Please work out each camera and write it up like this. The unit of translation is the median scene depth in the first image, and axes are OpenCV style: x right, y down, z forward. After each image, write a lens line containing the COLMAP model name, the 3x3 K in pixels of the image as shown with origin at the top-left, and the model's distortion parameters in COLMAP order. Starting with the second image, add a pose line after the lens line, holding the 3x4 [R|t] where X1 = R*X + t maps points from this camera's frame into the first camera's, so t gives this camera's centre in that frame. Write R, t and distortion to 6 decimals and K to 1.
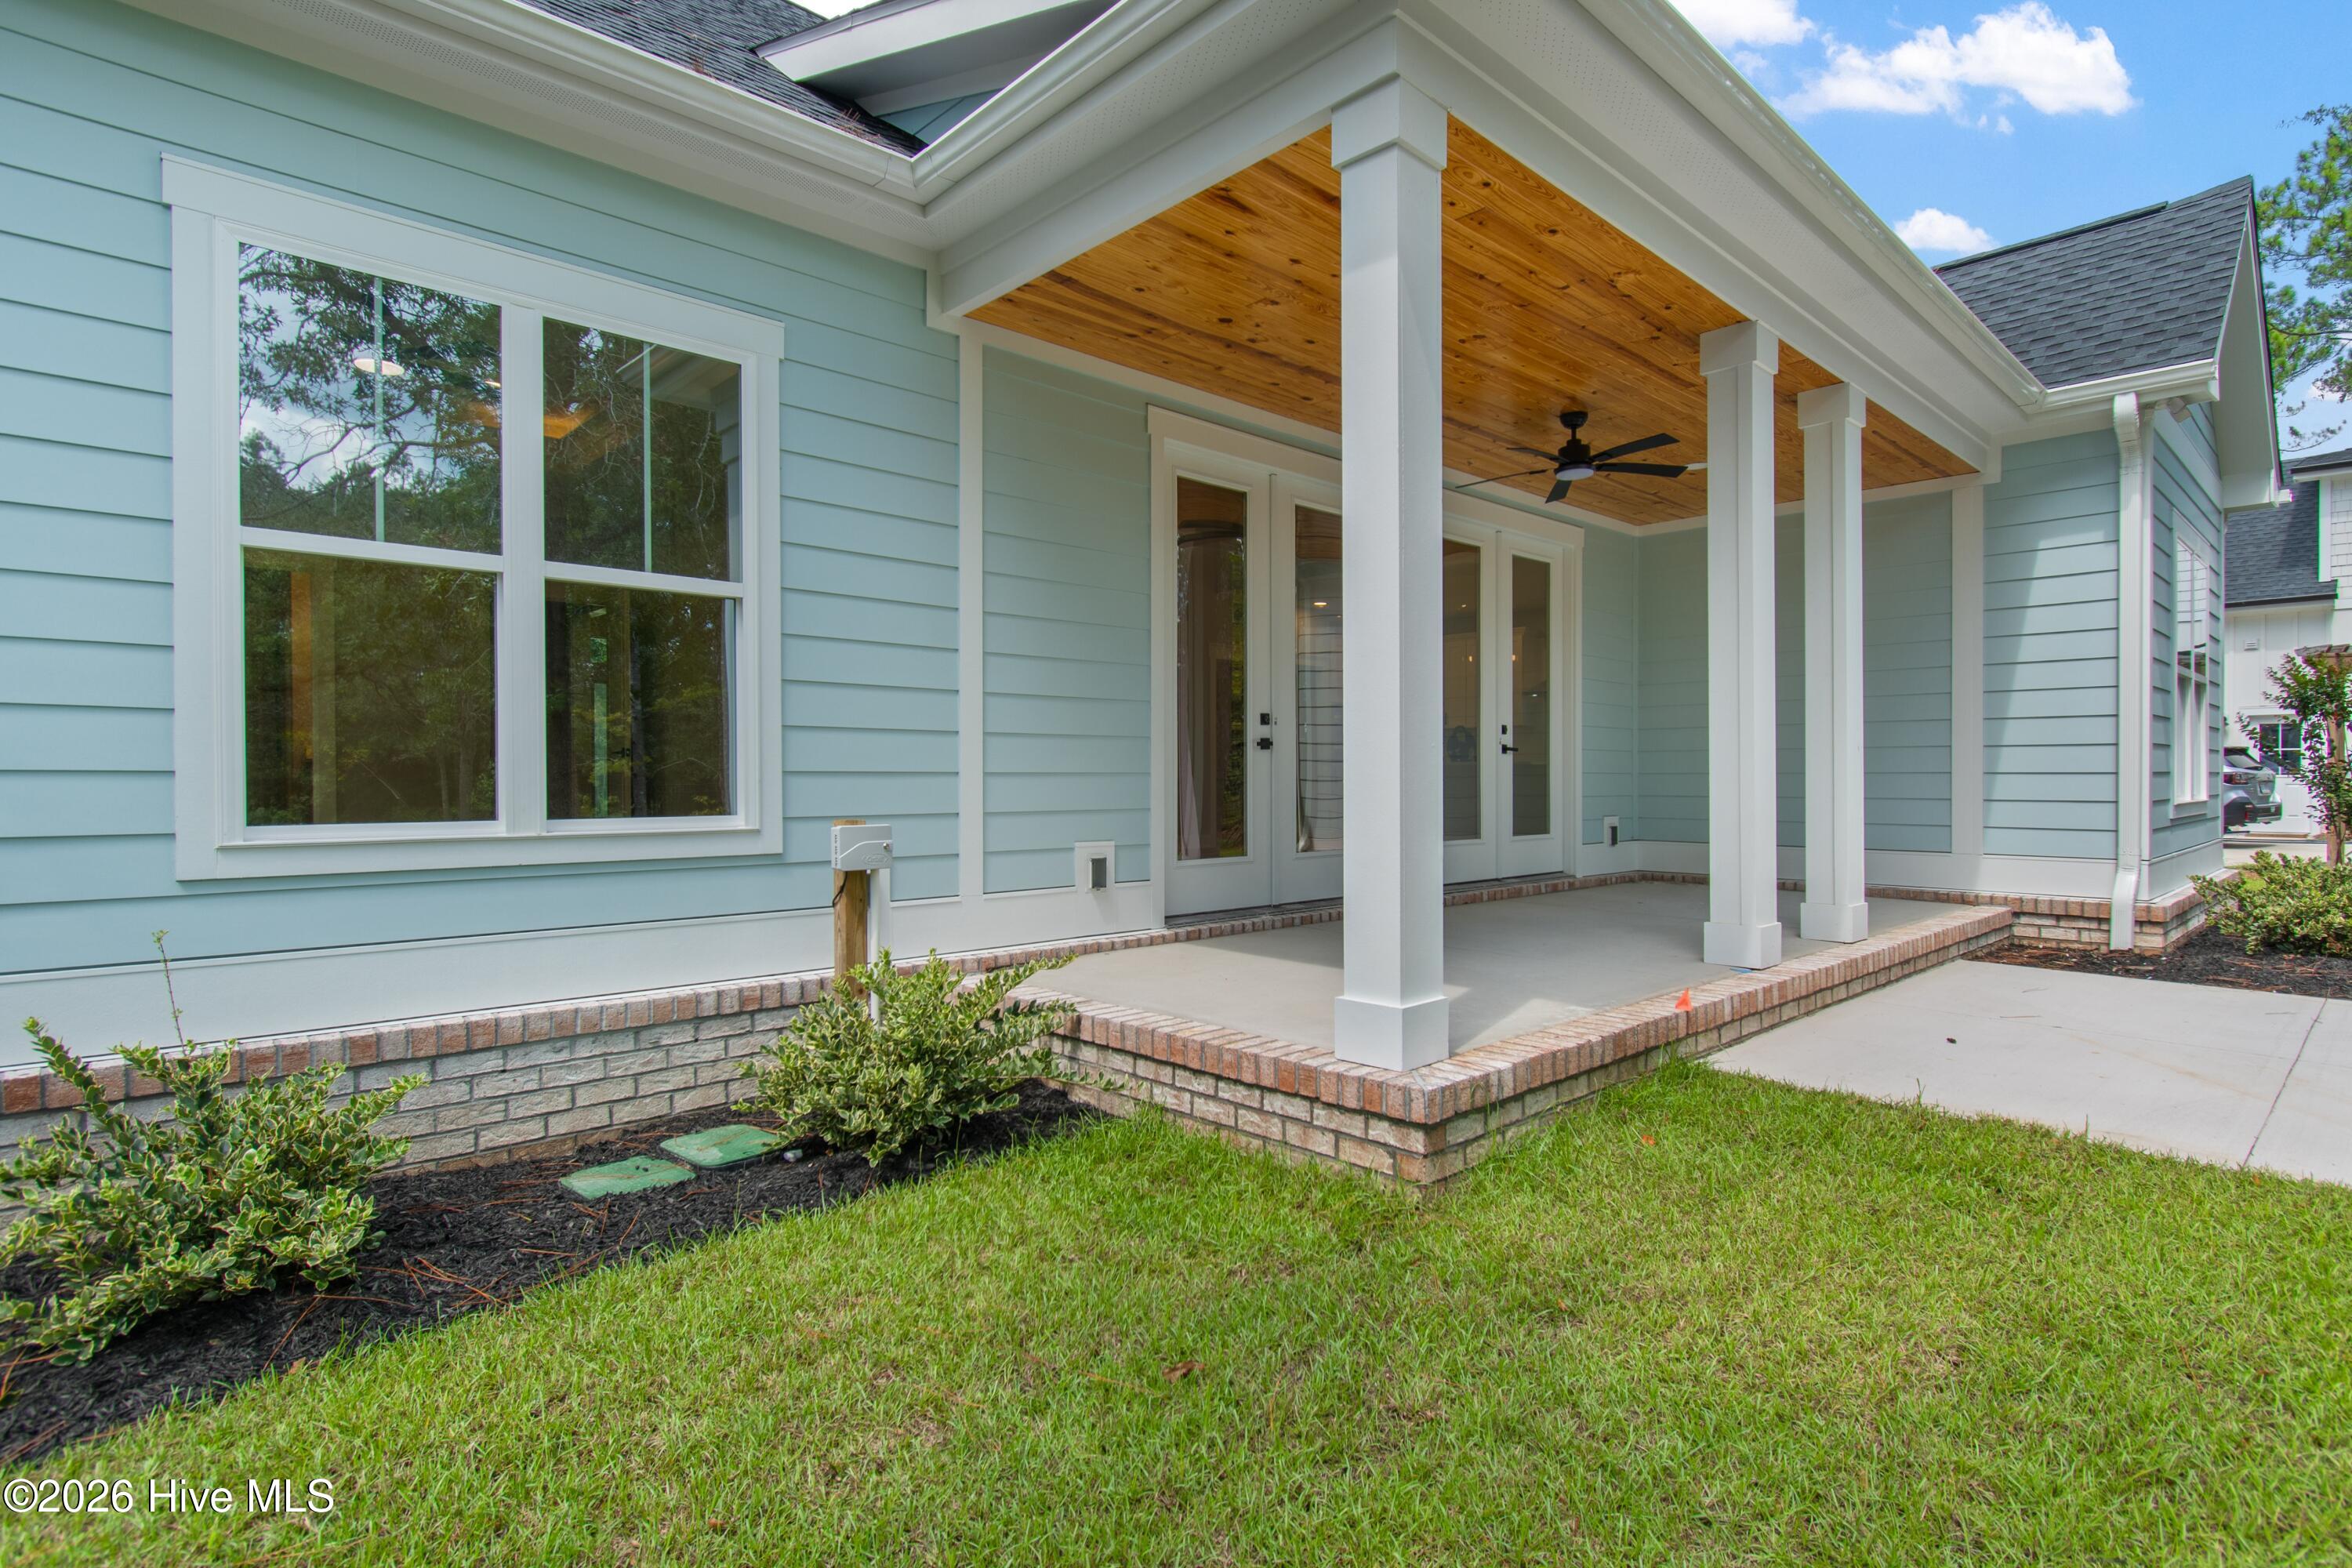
lens RADIAL K [[1175.0, 0, 1176.0], [0, 1175.0, 784.0], [0, 0, 1]] dist [0.000098, 0.000215]
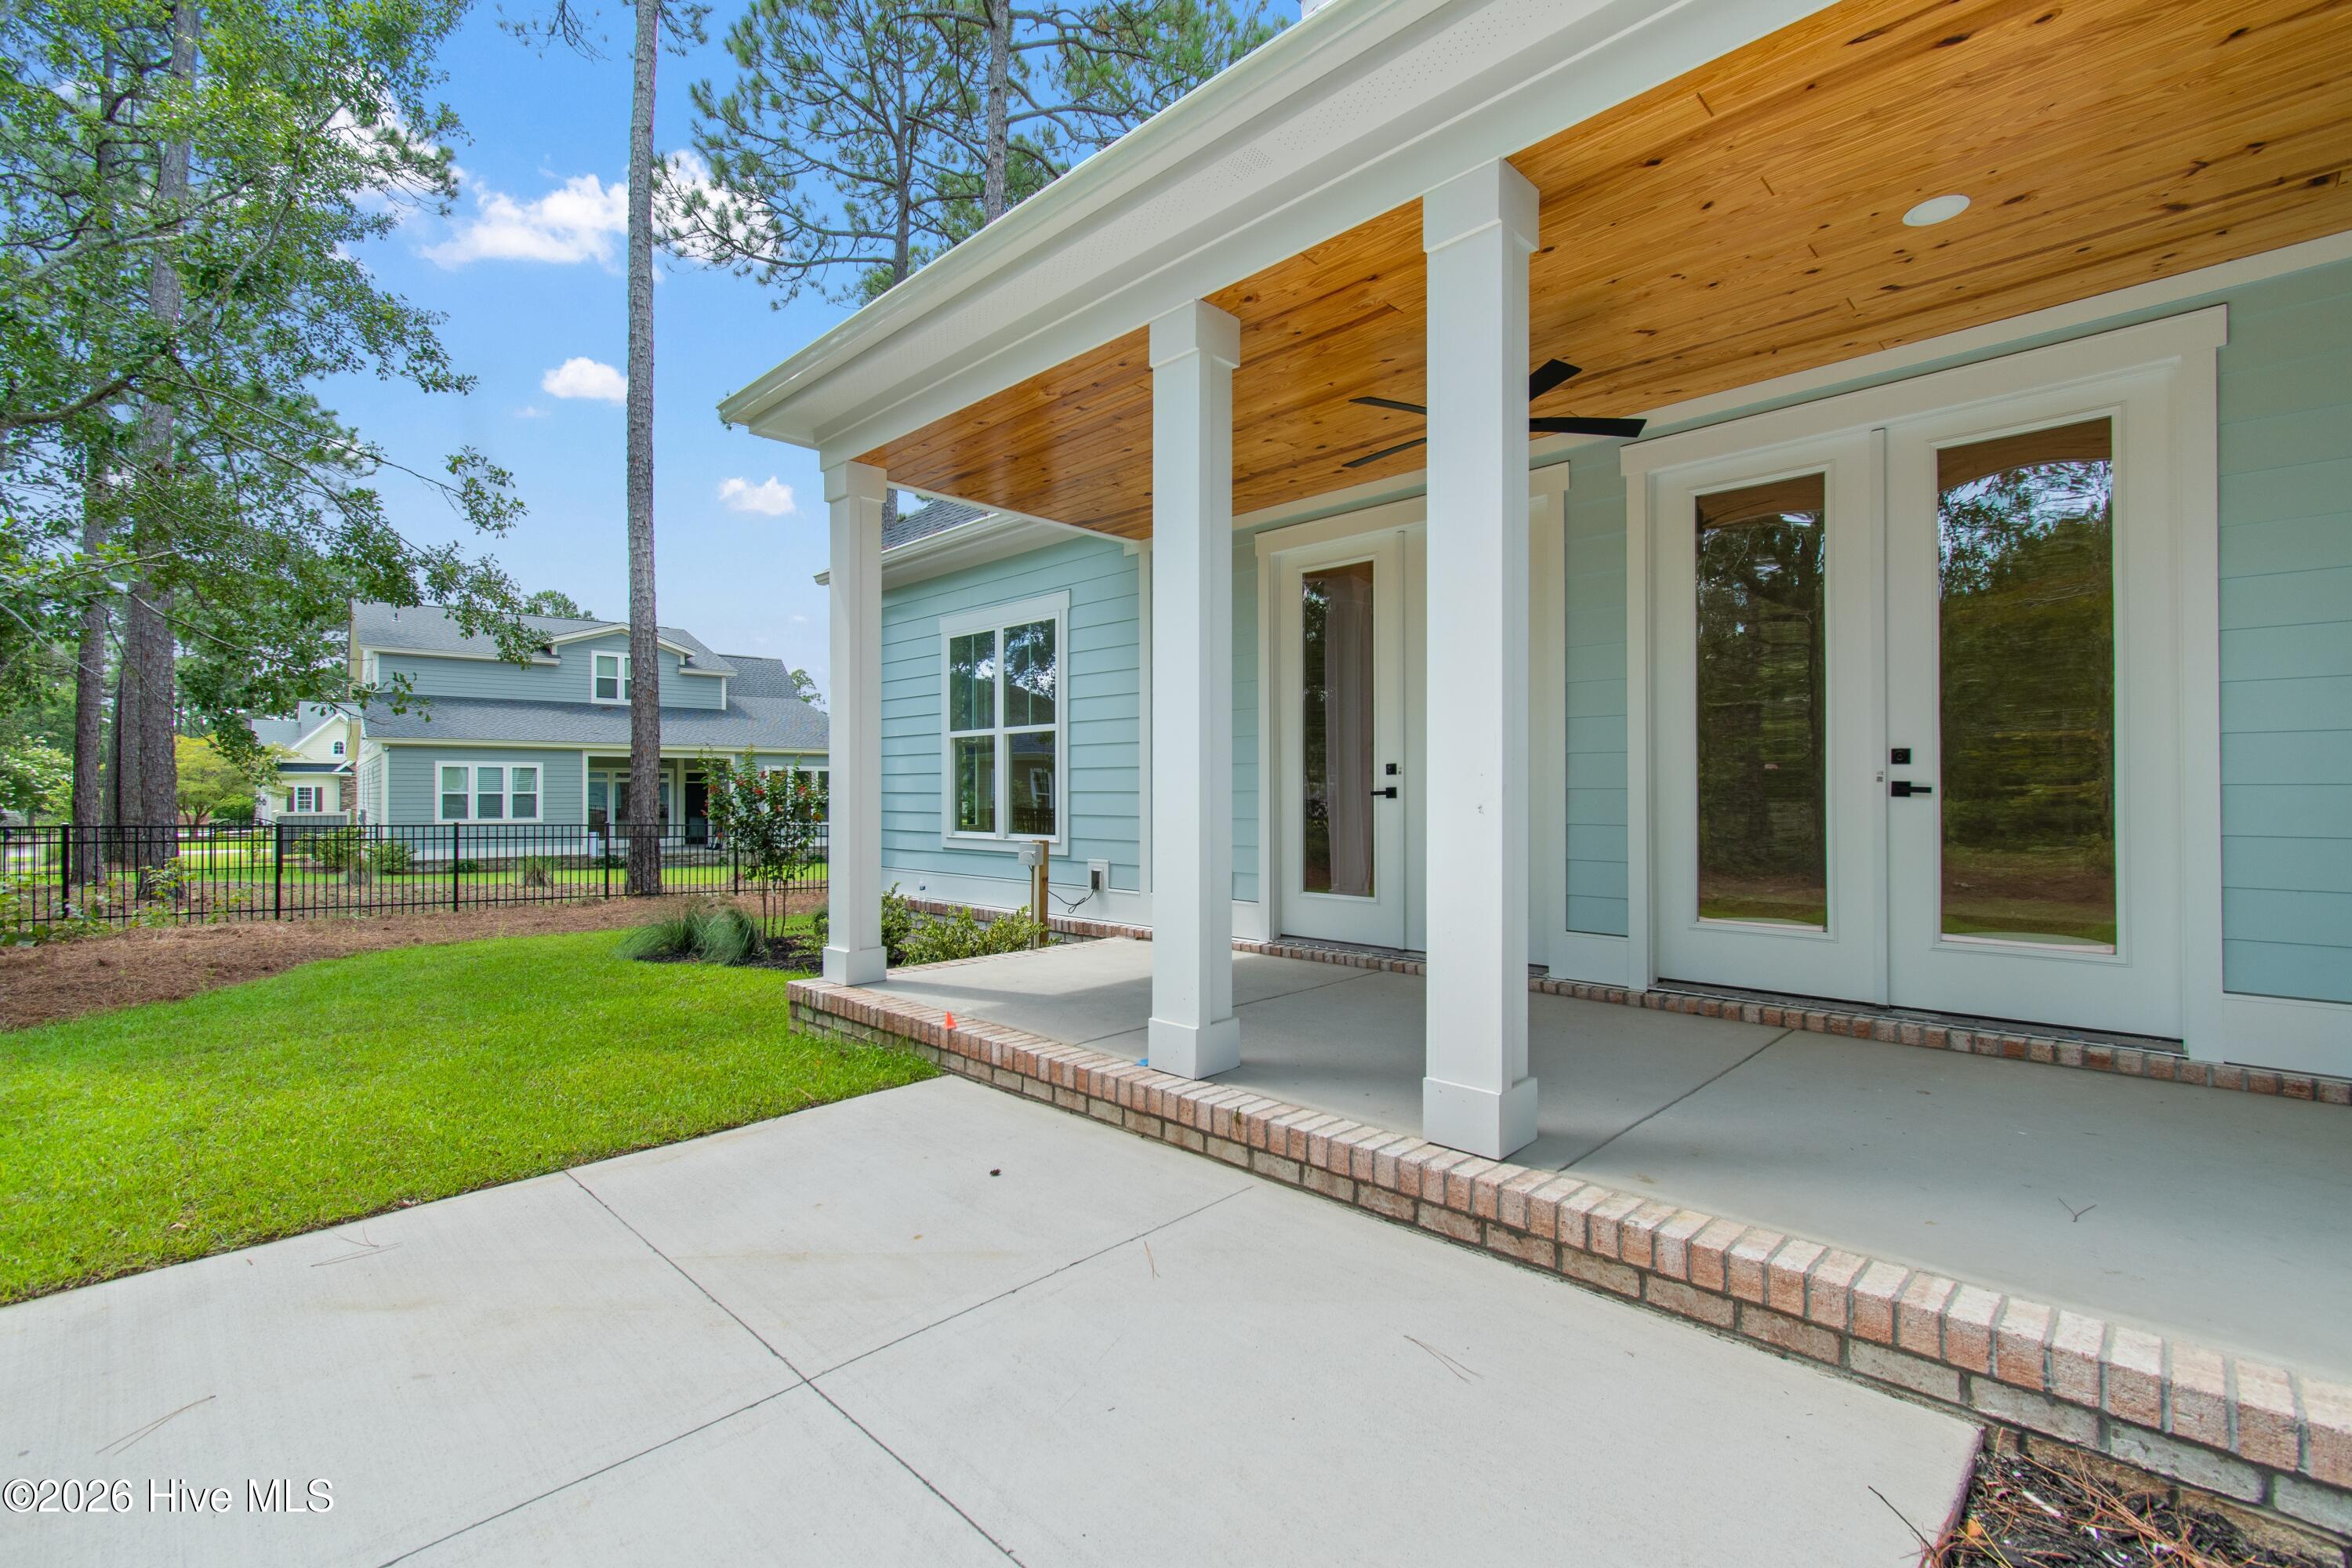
lens RADIAL K [[1030.9, 0, 1187.2], [0, 1030.9, 783.4], [0, 0, 1]] dist [0.001475, -0.000243]
pose [[0.045538, -0.009228, -0.998920, 1.415722], [-0.003345, 0.999950, -0.009390, -0.048132], [0.998957, 0.003769, 0.045505, 1.119509]]
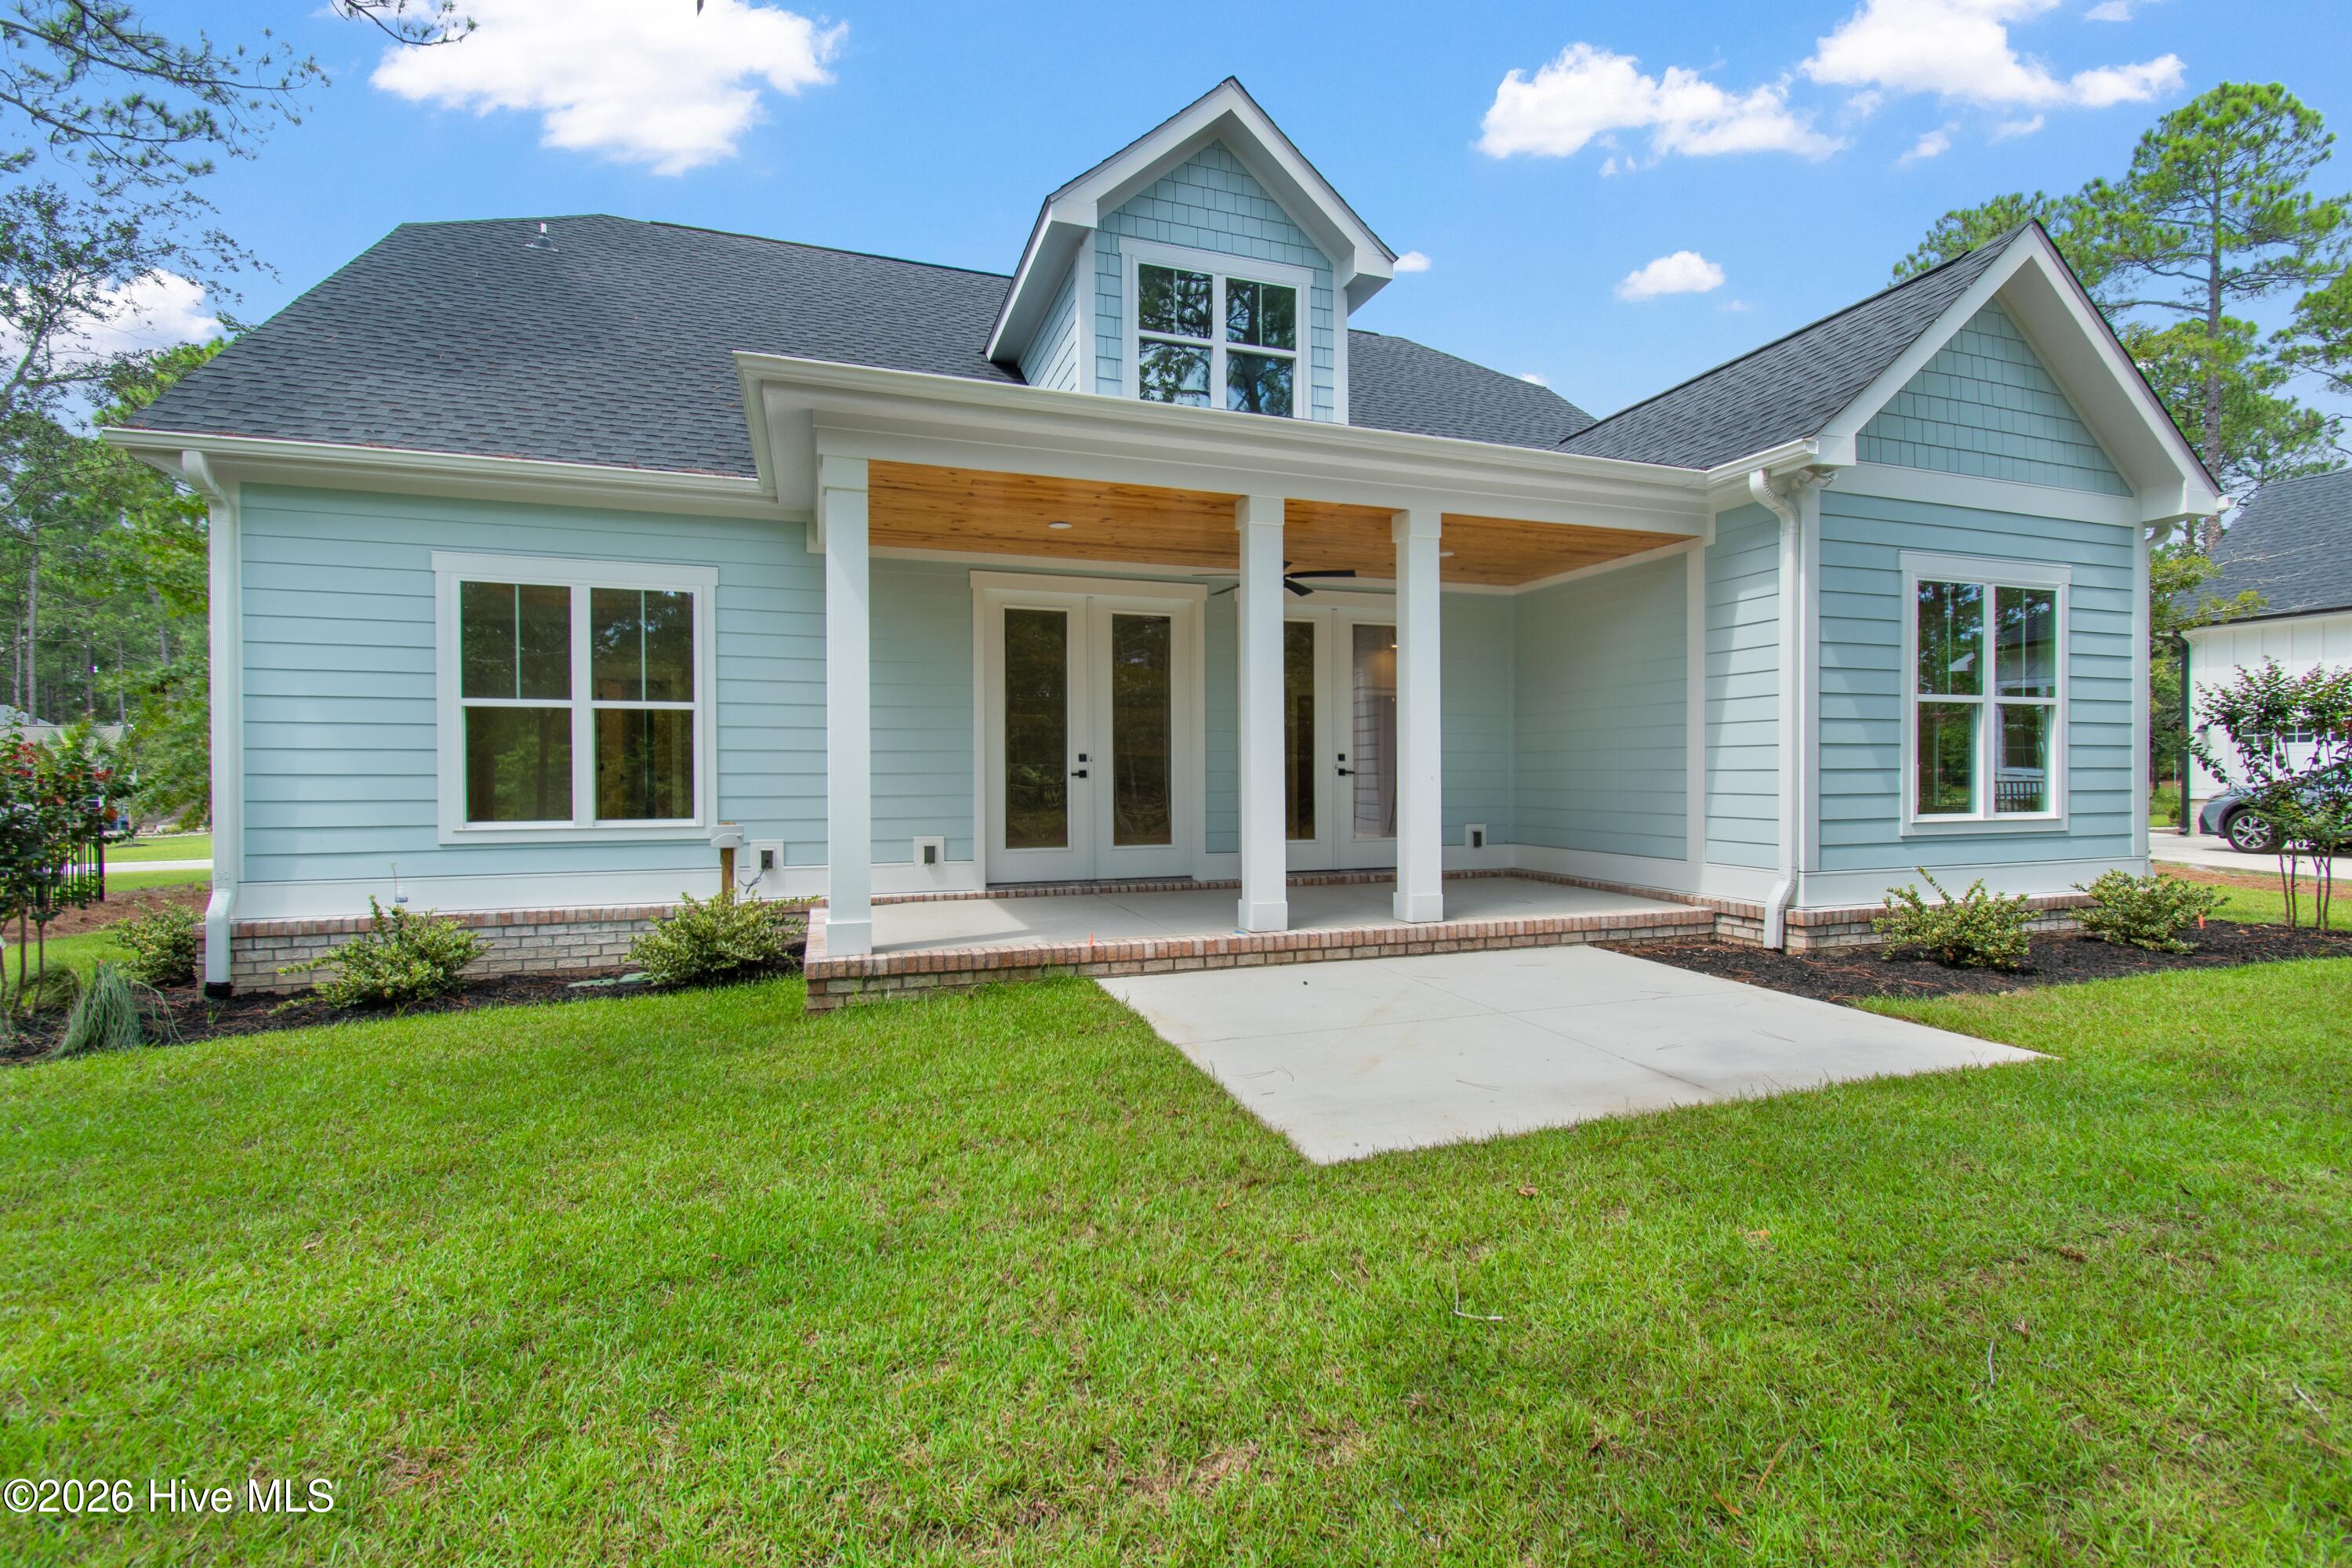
lens RADIAL K [[1038.3, 0, 1181.6], [0, 1038.3, 780.5], [0, 0, 1]] dist [0.001596, -0.000087]
pose [[0.913866, 0.000472, -0.406017, 1.070386], [0.000122, 0.999999, 0.001438, -0.040004], [0.406017, -0.001364, 0.913865, -0.264645]]
